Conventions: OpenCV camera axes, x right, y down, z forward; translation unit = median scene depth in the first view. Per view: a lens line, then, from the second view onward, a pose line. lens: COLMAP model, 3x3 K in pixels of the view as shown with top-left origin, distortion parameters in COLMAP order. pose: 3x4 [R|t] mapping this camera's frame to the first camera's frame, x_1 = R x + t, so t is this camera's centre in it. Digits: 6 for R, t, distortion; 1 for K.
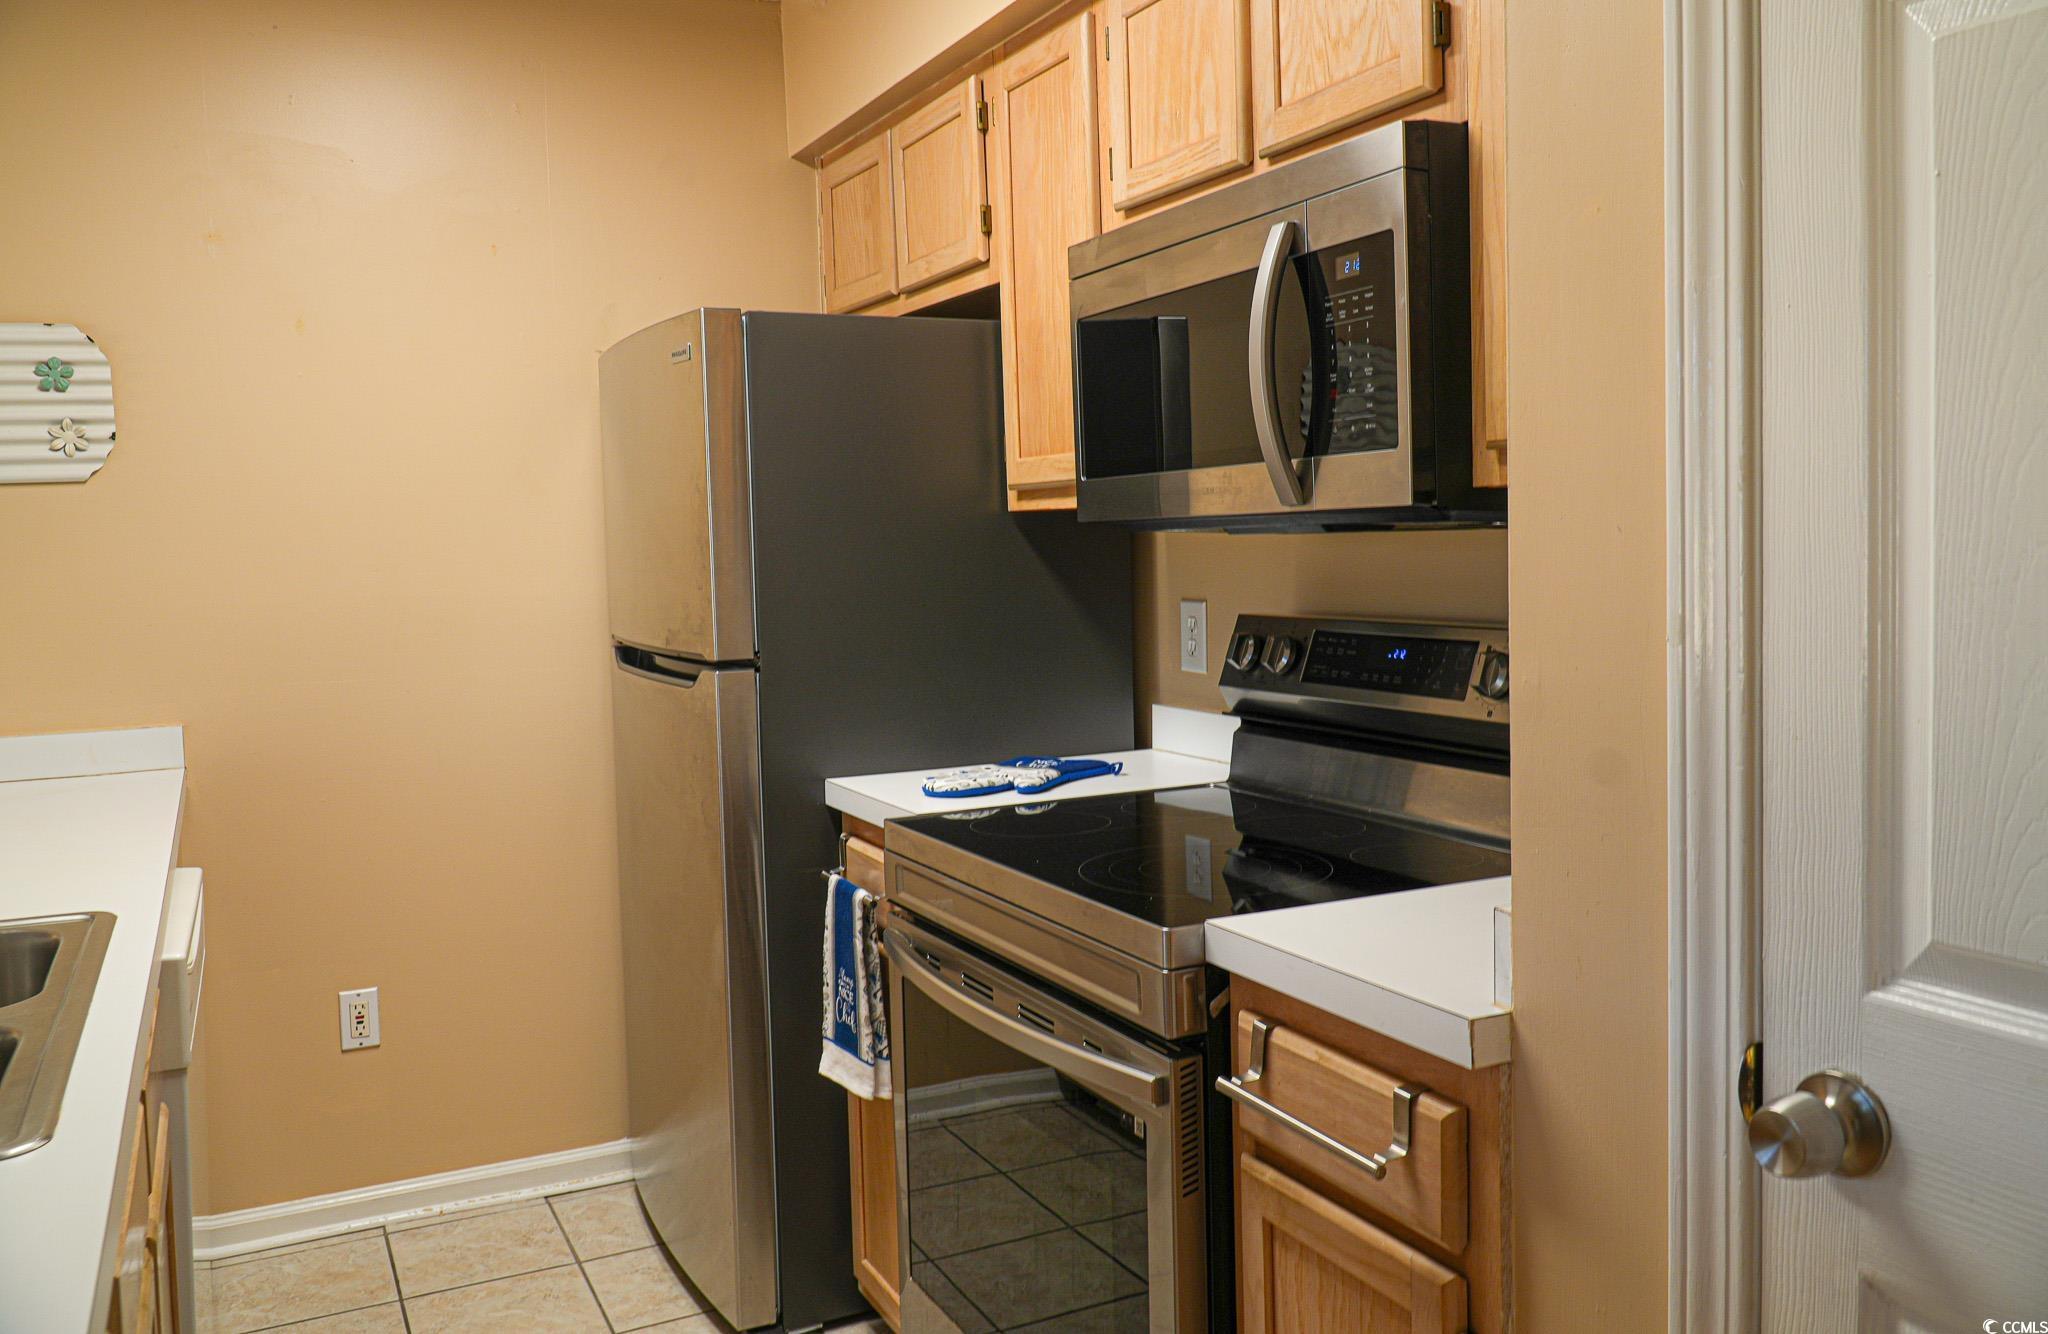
lens RADIAL K [[1637.2, 0, 1029.5], [0, 1637.2, 632.6], [0, 0, 1]] dist [-0.003934, -0.001553]
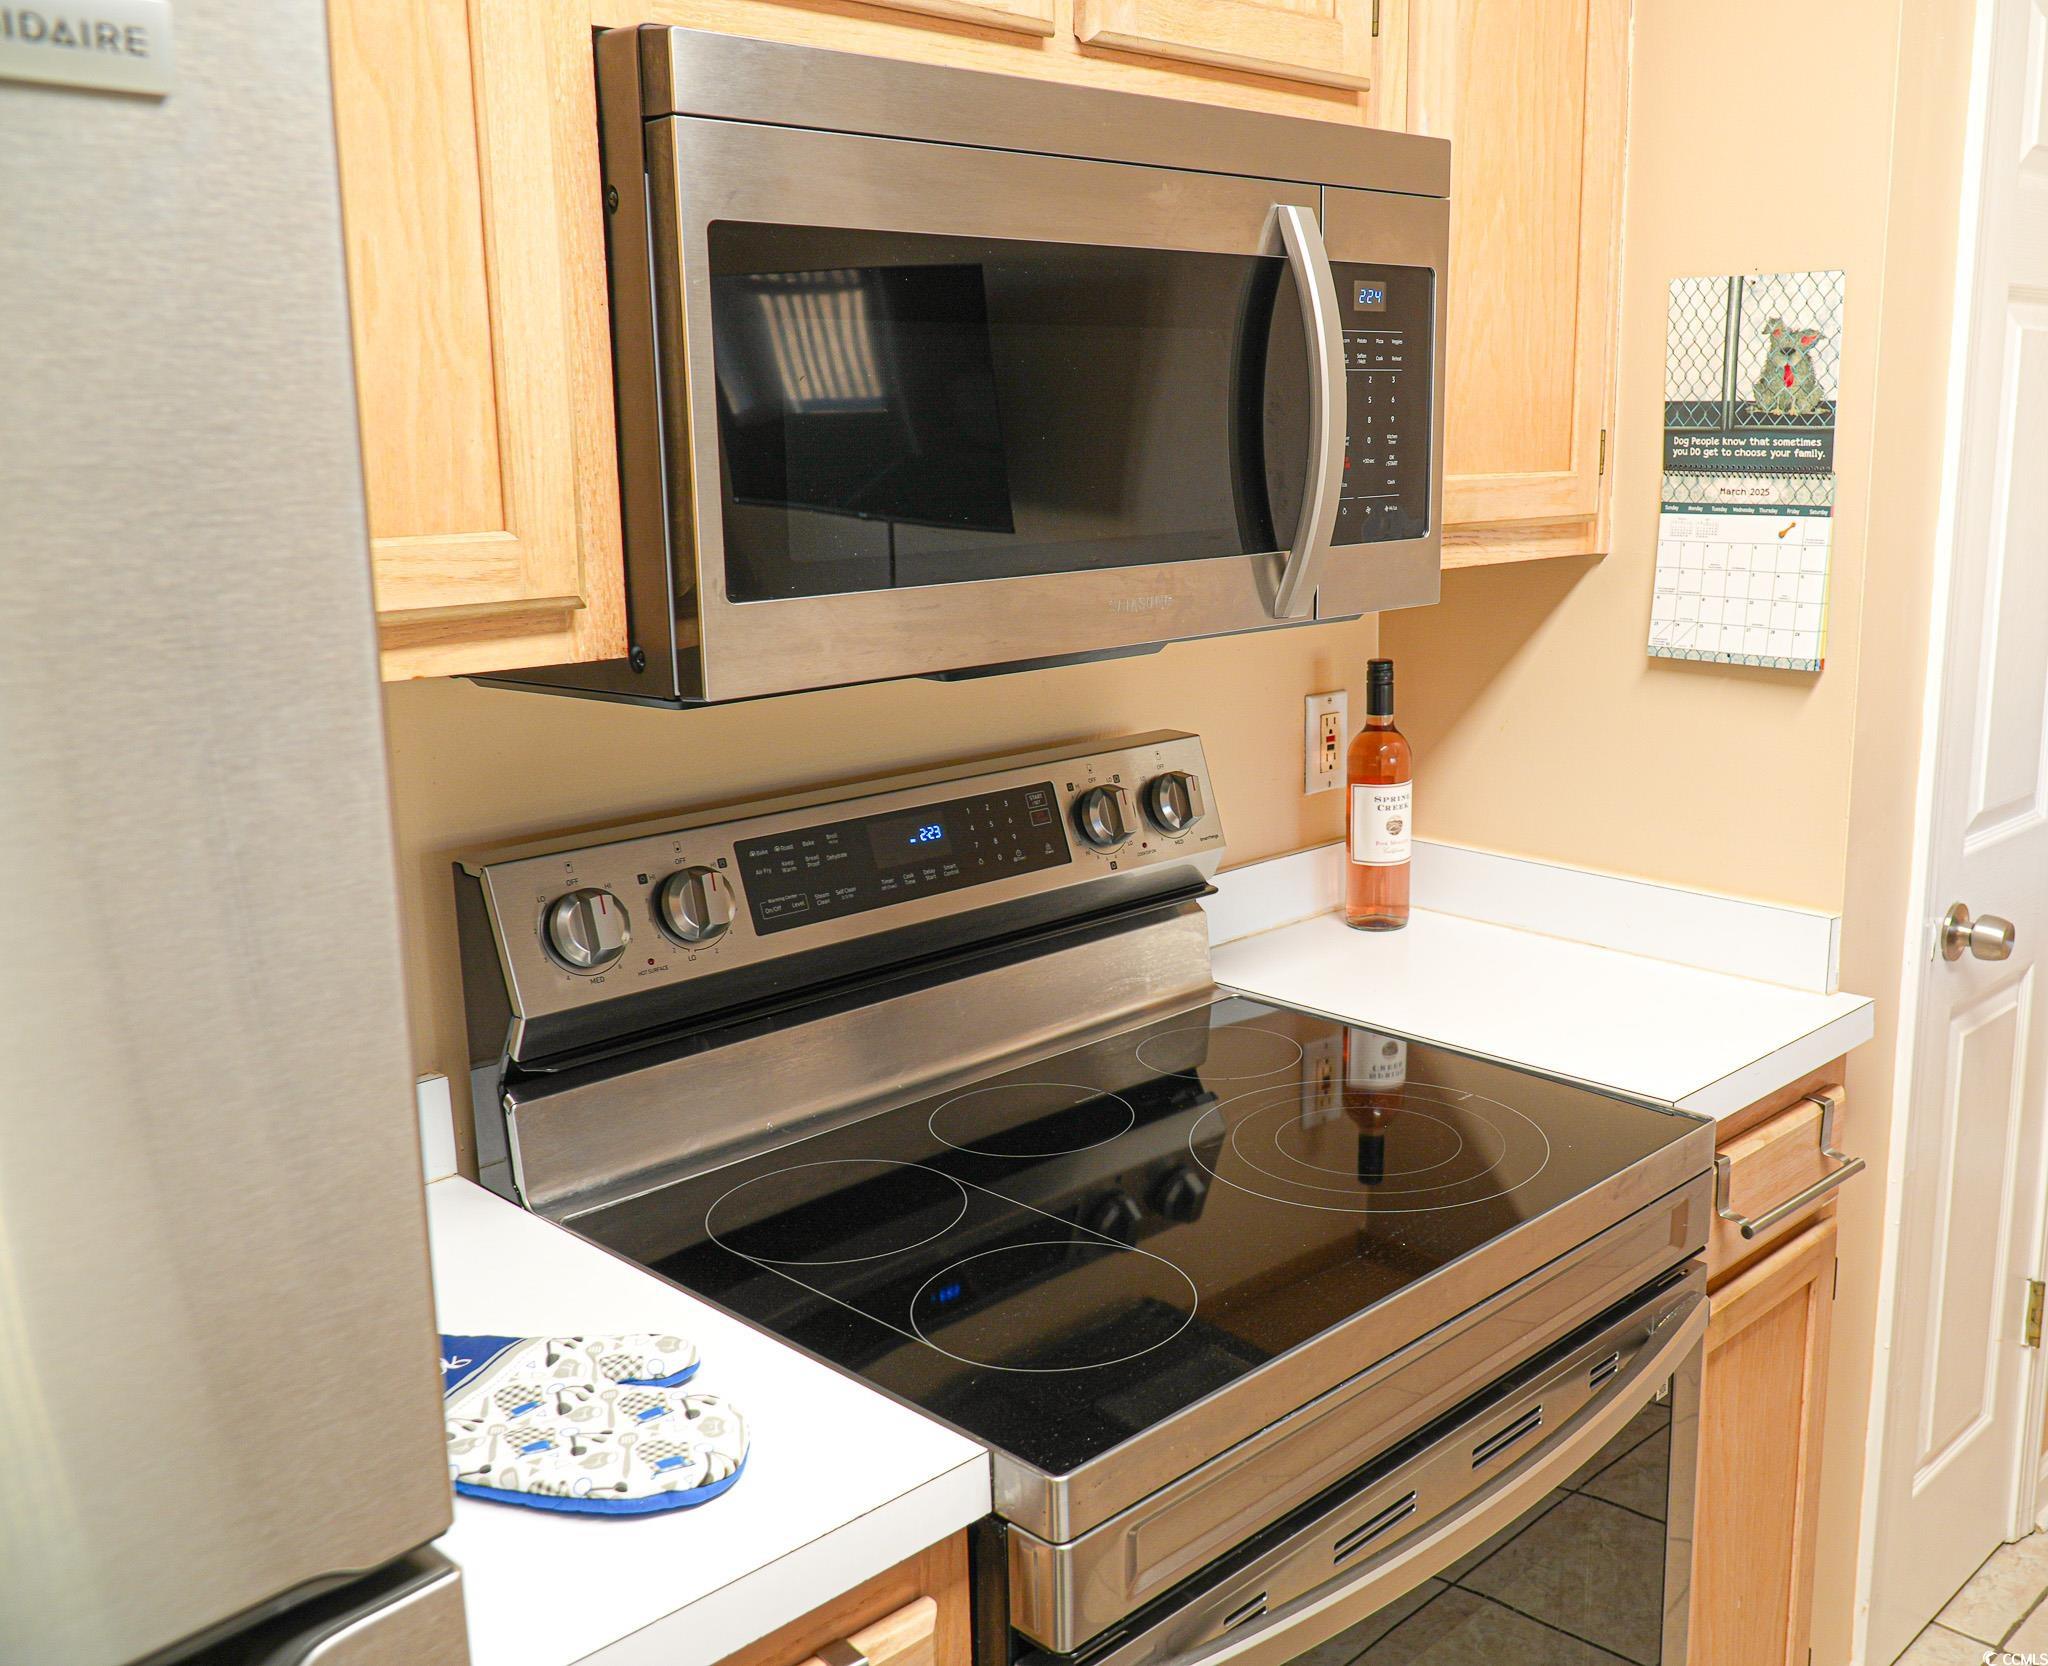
lens RADIAL K [[2070.4, 0, 1024.0], [0, 2070.4, 833.0], [0, 0, 1]] dist [-0.010853, -0.007164]
pose [[-0.346545, -0.166054, 0.923219, -0.598151], [0.073125, 0.976429, 0.203073, -0.164450], [-0.935179, 0.137884, -0.326234, 1.317293]]
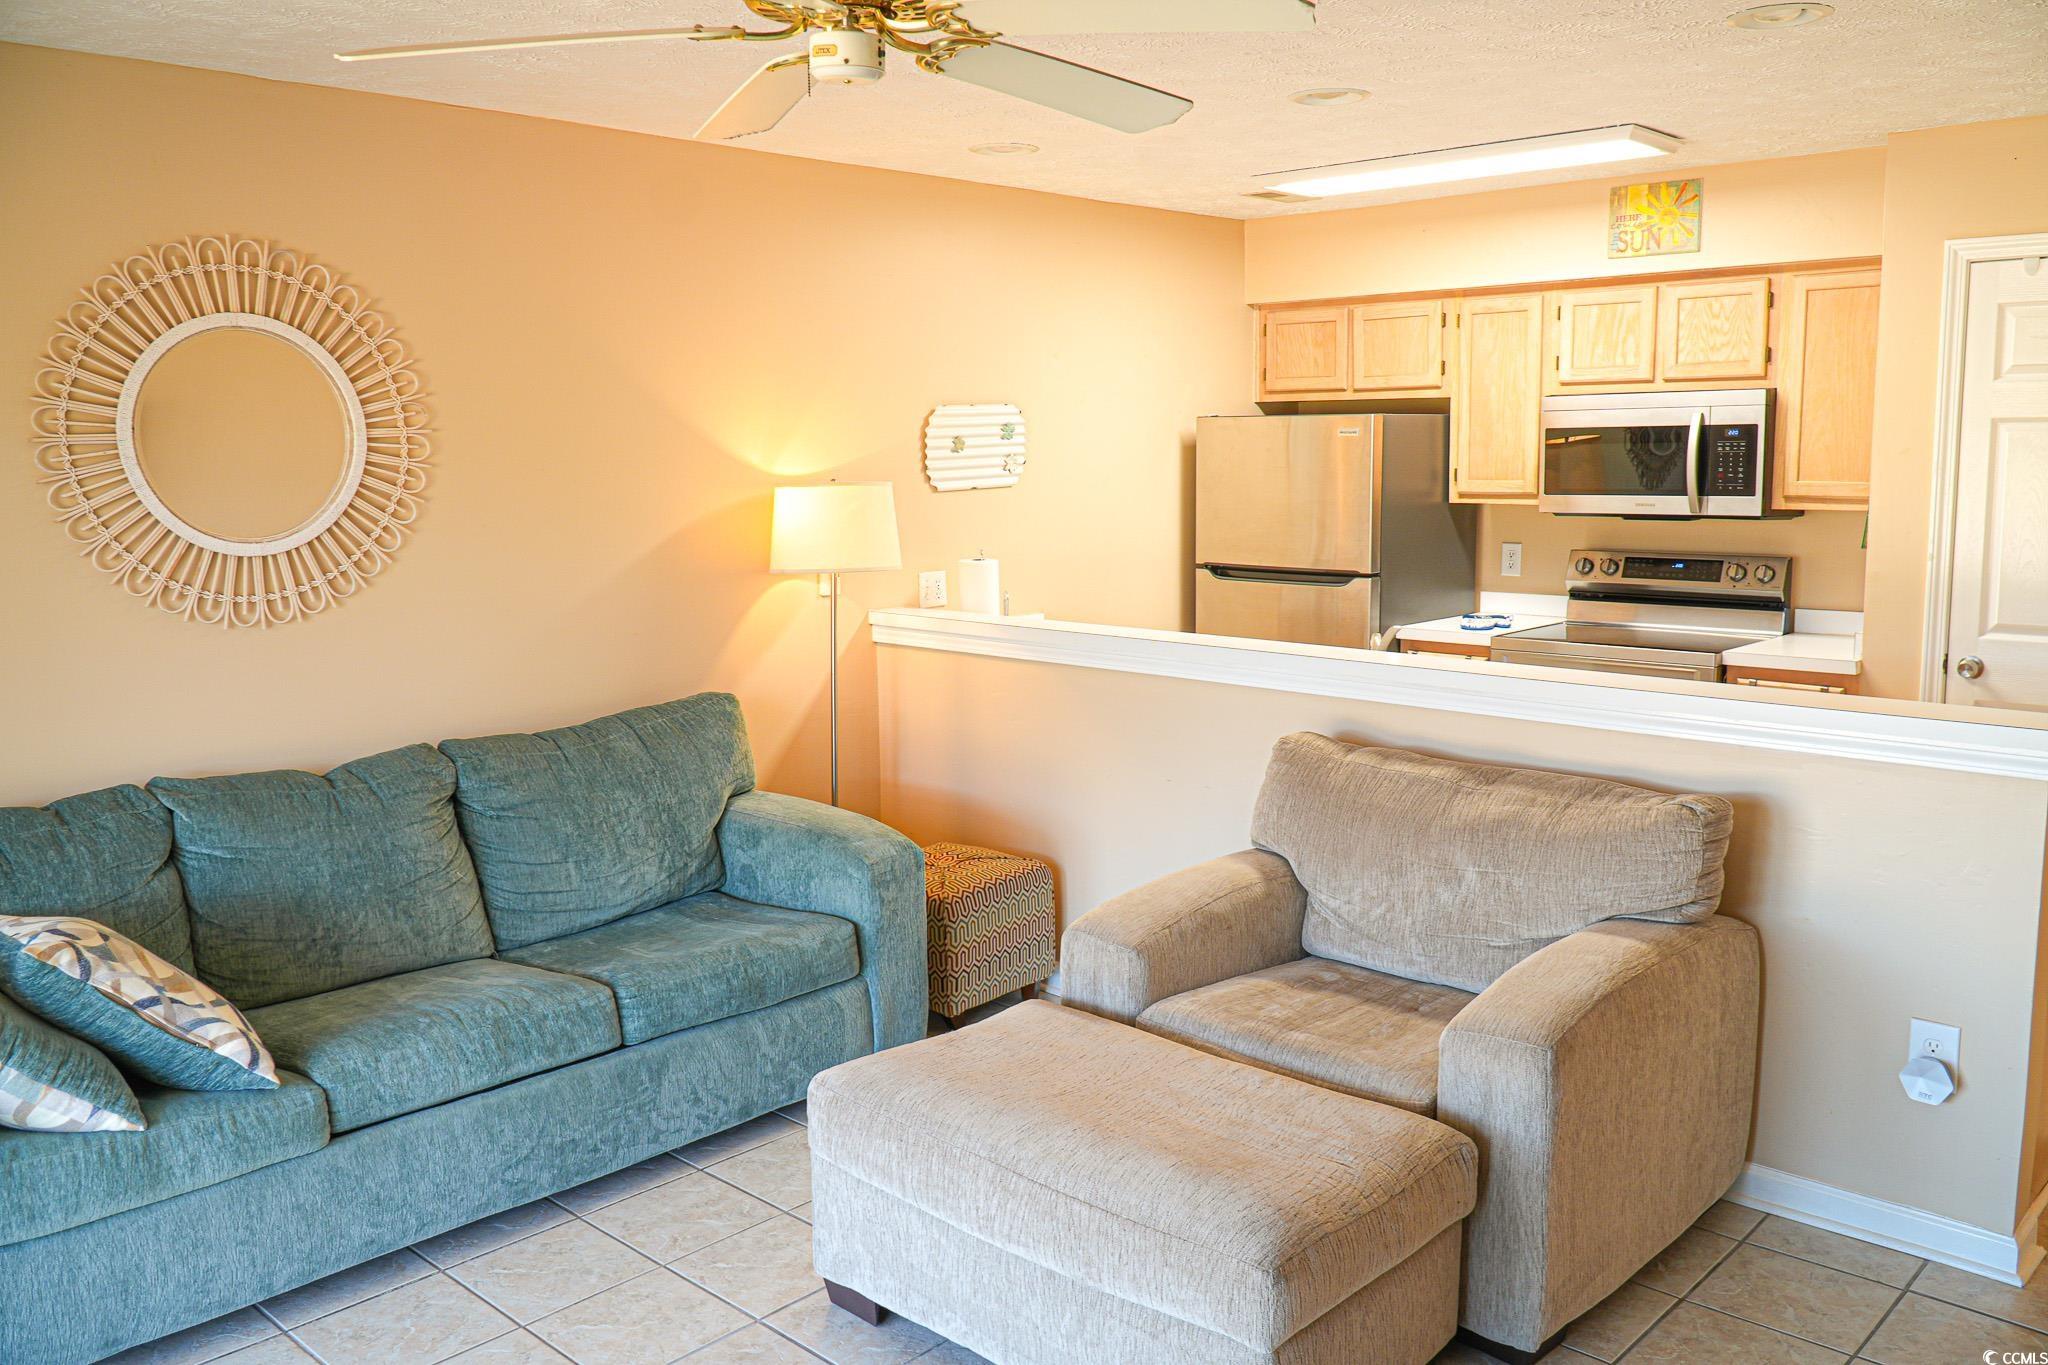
lens RADIAL K [[1617.6, 0, 1024.0], [0, 1617.6, 682.5], [0, 0, 1]] dist [-0.029044, 0.001873]
pose [[0.937831, -0.042837, 0.344437, -1.752968], [0.014122, 0.996242, 0.085448, -0.037131], [-0.346804, -0.075272, 0.934913, -1.120098]]
